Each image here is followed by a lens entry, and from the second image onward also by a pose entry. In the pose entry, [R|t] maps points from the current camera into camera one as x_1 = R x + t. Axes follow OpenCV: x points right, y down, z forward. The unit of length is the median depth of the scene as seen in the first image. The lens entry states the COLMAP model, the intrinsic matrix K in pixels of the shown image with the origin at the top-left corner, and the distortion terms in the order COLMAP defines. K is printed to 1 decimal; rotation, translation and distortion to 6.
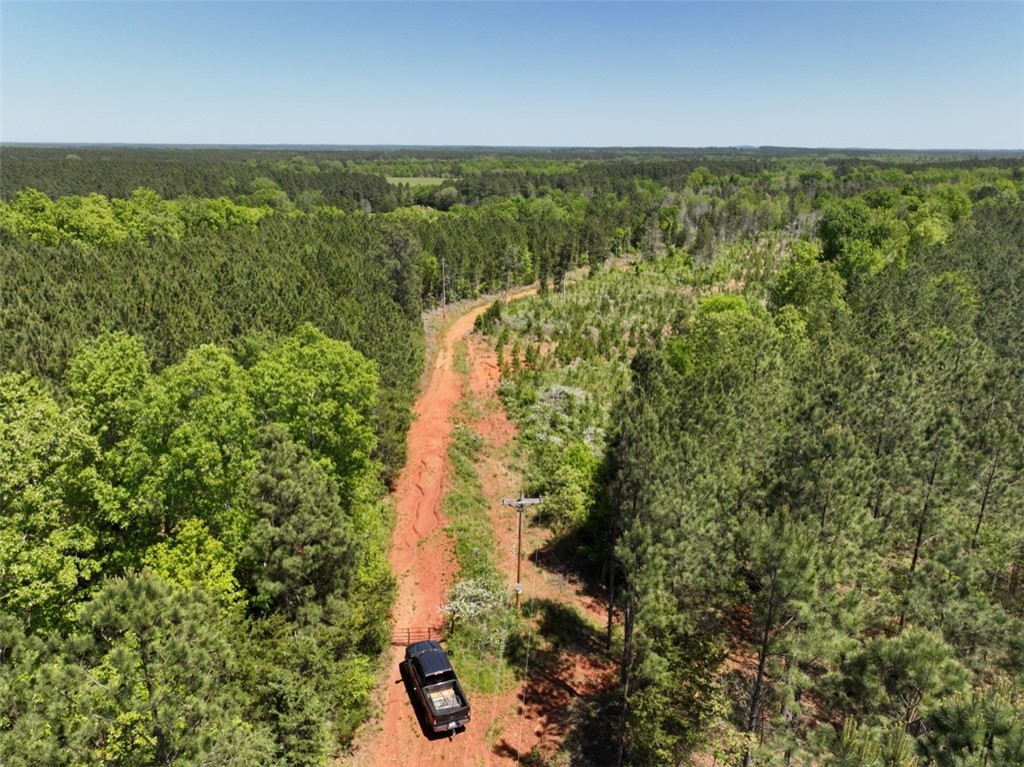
lens RADIAL K [[712.7, 0, 508.0], [0, 712.7, 392.7], [0, 0, 1]] dist [0.005405, 0.002543]
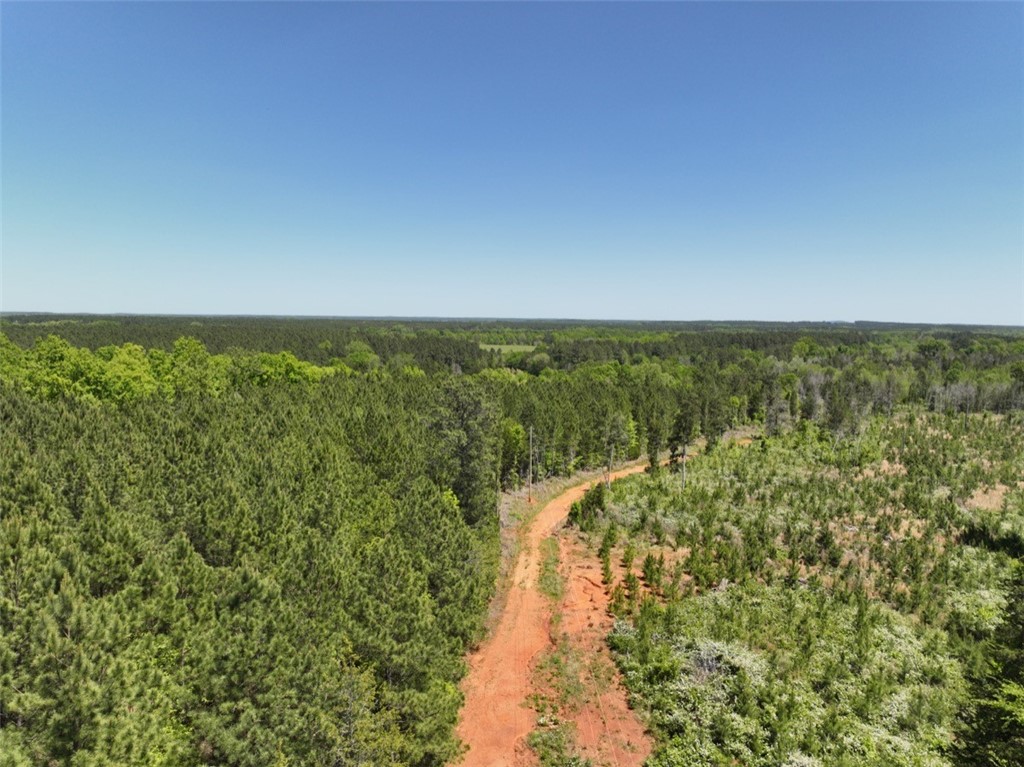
lens RADIAL K [[712.7, 0, 507.5], [0, 712.7, 383.7], [0, 0, 1]] dist [0.005405, 0.002543]
pose [[0.991957, 0.018373, -0.125231, -0.003480], [-0.047948, 0.970214, -0.237457, -0.008604], [0.117138, 0.241552, 0.963292, 0.041731]]
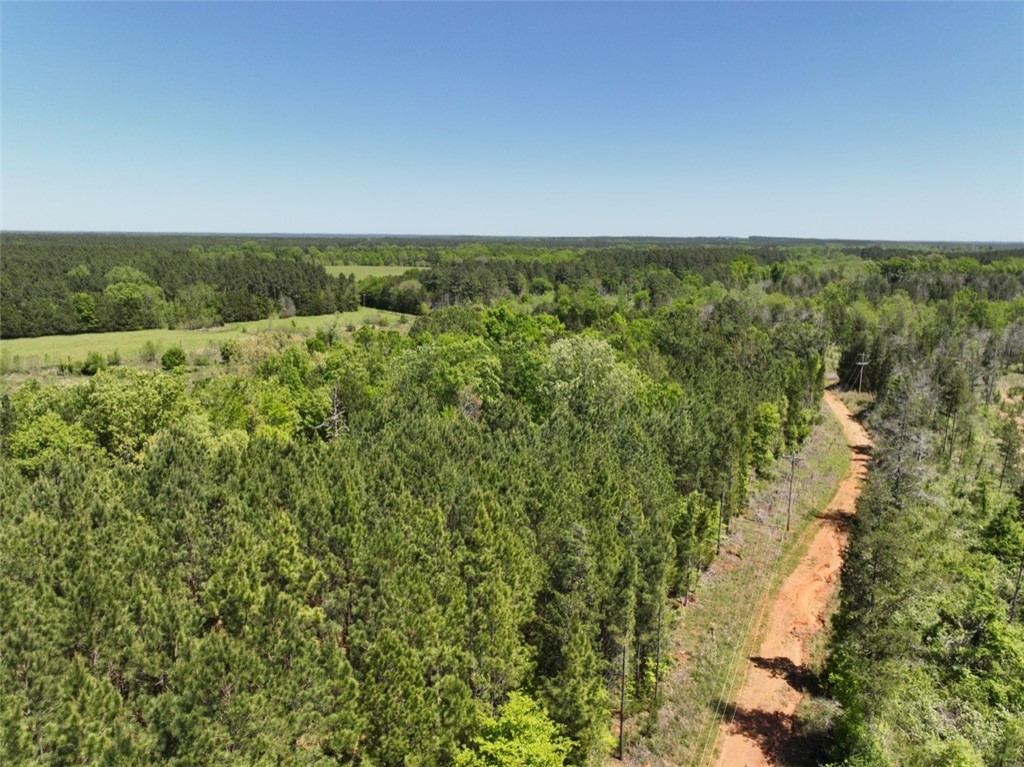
lens RADIAL K [[712.7, 0, 509.6], [0, 712.7, 380.4], [0, 0, 1]] dist [0.005405, 0.002543]
pose [[0.999844, 0.000760, 0.017622, 0.004530], [0.001589, 0.991128, -0.132904, -0.066098], [-0.017567, 0.132912, 0.990972, 0.214775]]
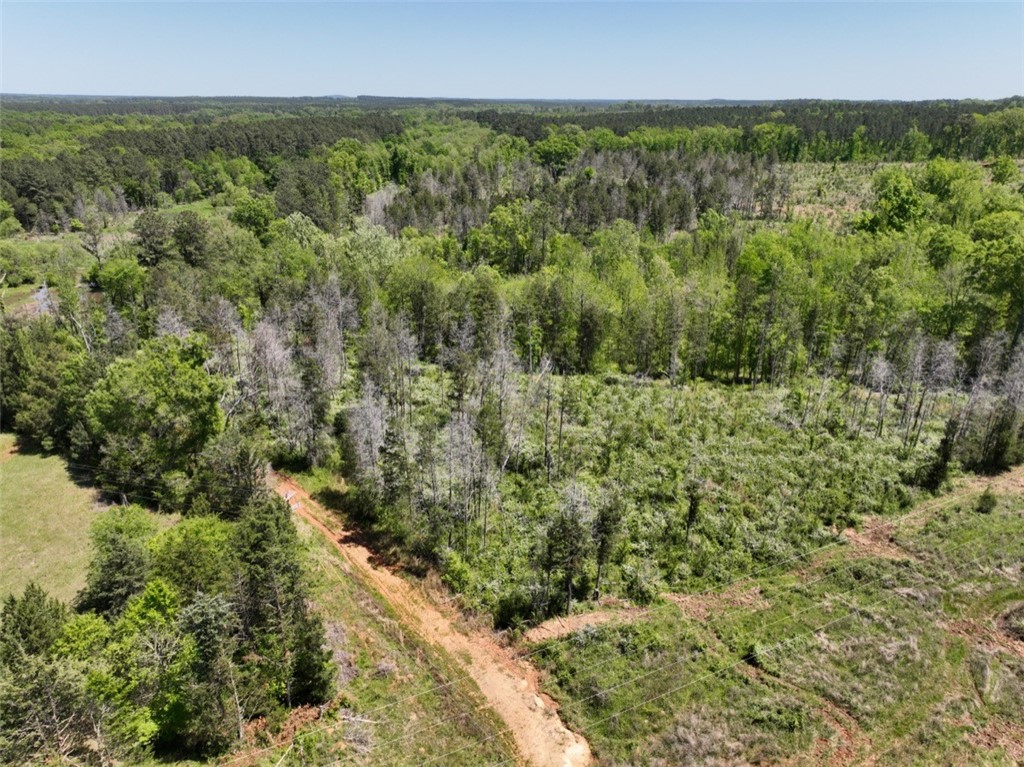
lens RADIAL K [[712.7, 0, 510.9], [0, 712.7, 384.9], [0, 0, 1]] dist [0.005405, 0.002543]
pose [[0.862658, -0.191346, 0.468196, 0.080917], [0.166668, 0.981518, 0.094047, -0.140064], [-0.477539, -0.003097, 0.878605, 0.407206]]
